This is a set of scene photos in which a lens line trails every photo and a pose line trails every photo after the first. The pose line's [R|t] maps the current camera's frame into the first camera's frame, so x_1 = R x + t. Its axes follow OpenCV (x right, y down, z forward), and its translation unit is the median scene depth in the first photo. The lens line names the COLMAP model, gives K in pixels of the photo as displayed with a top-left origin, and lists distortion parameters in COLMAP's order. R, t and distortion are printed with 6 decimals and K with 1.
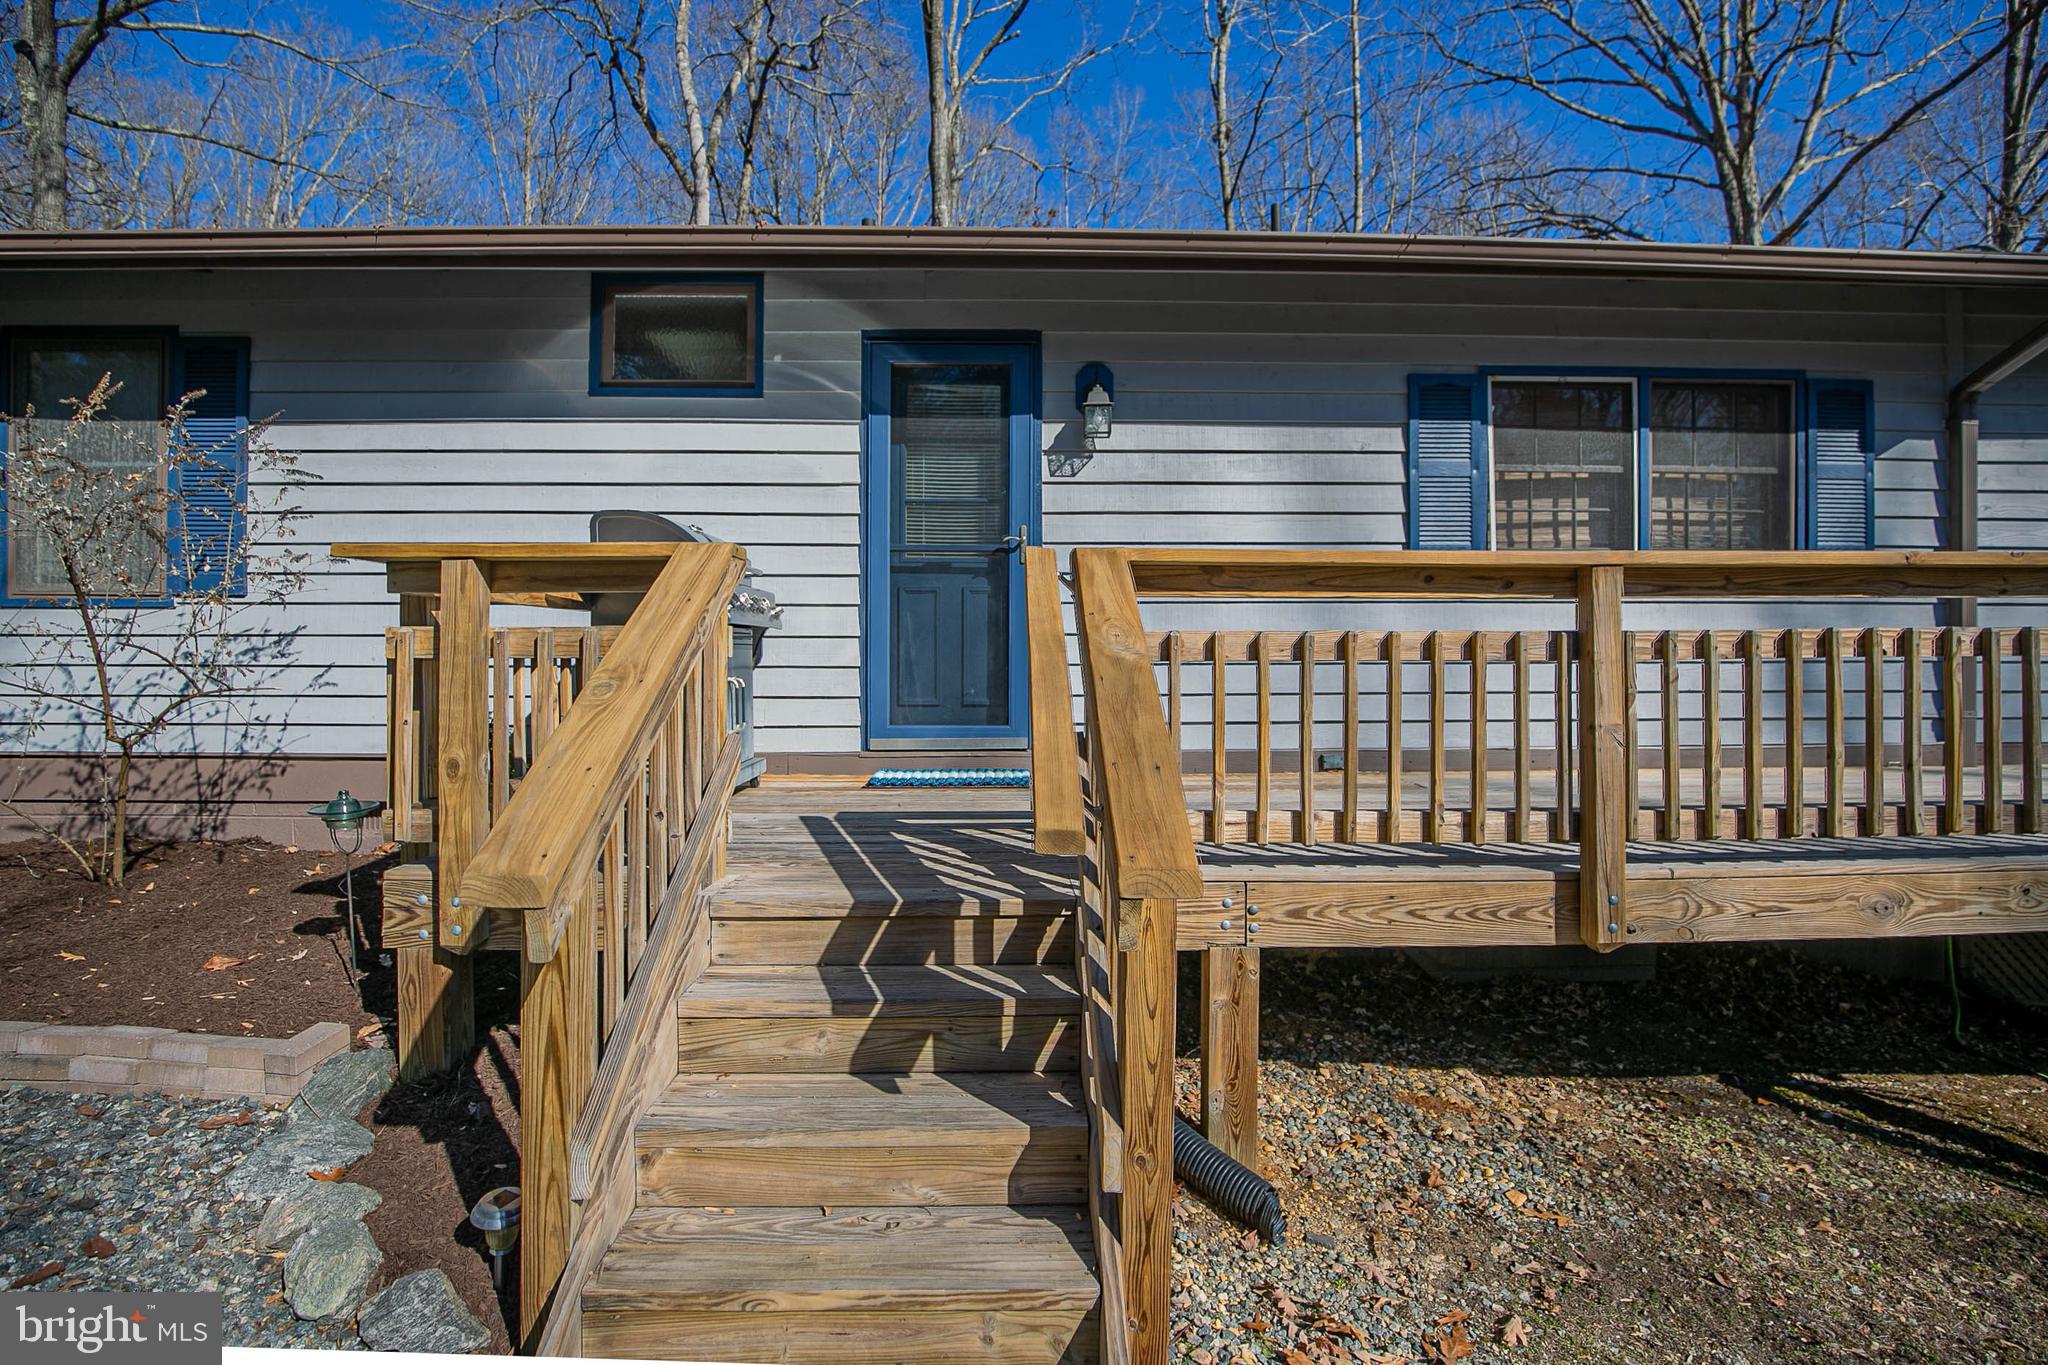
lens RADIAL K [[892.9, 0, 1024.1], [0, 892.9, 646.4], [0, 0, 1]] dist [-0.041694, -0.000070]
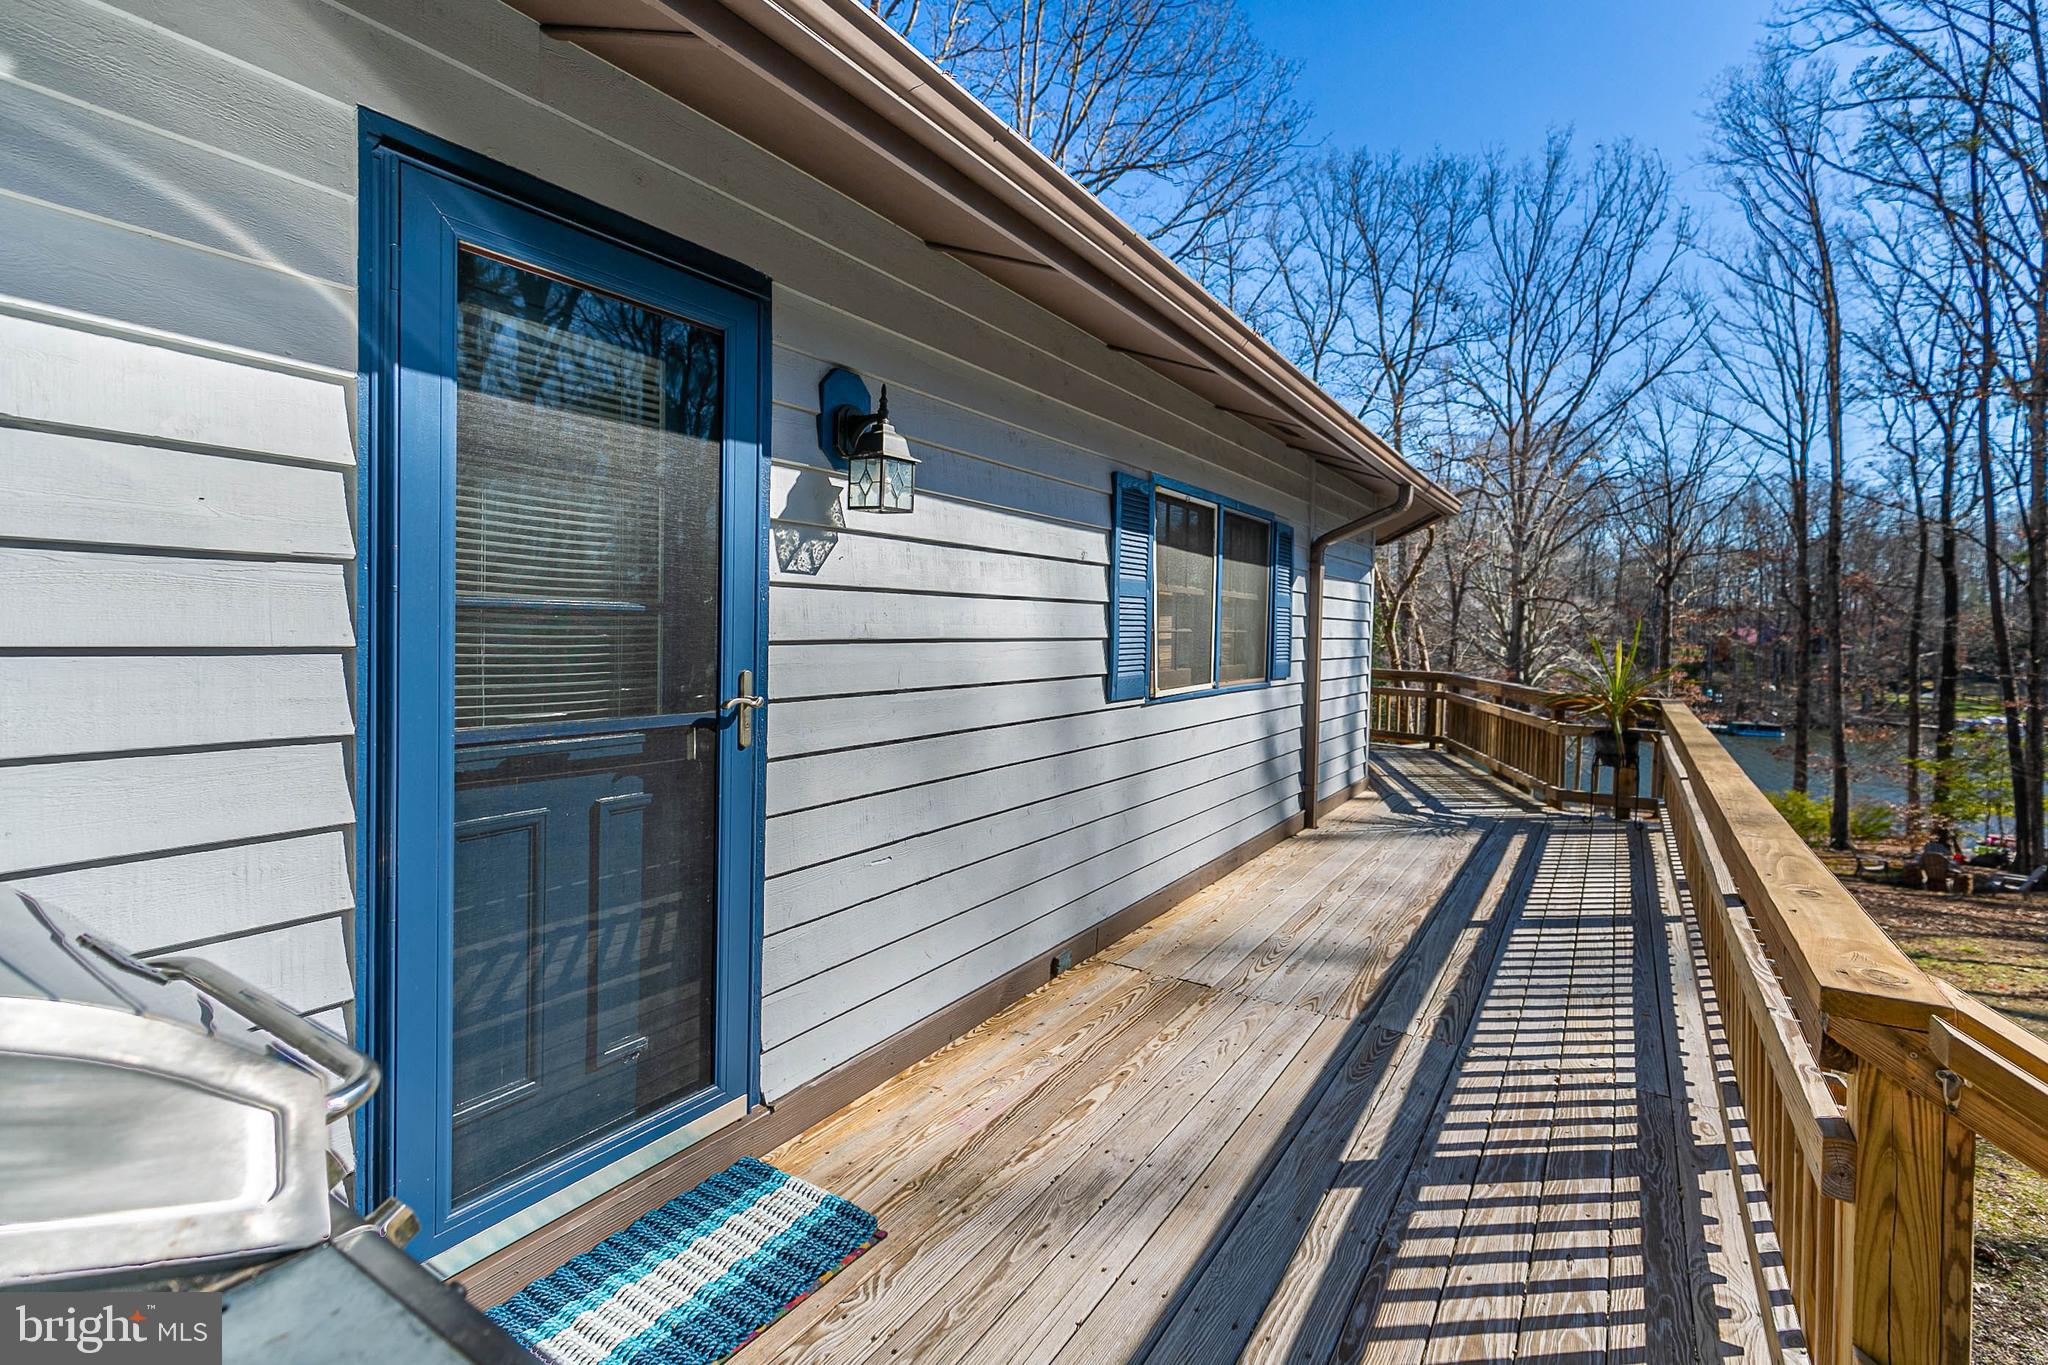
lens RADIAL K [[892.9, 0, 1024.1], [0, 892.9, 646.4], [0, 0, 1]] dist [-0.041694, -0.000070]
pose [[0.573222, -0.003839, 0.819391, -0.308015], [-0.007187, 0.999927, 0.009713, -0.153778], [-0.819369, -0.011456, 0.573152, 0.593977]]
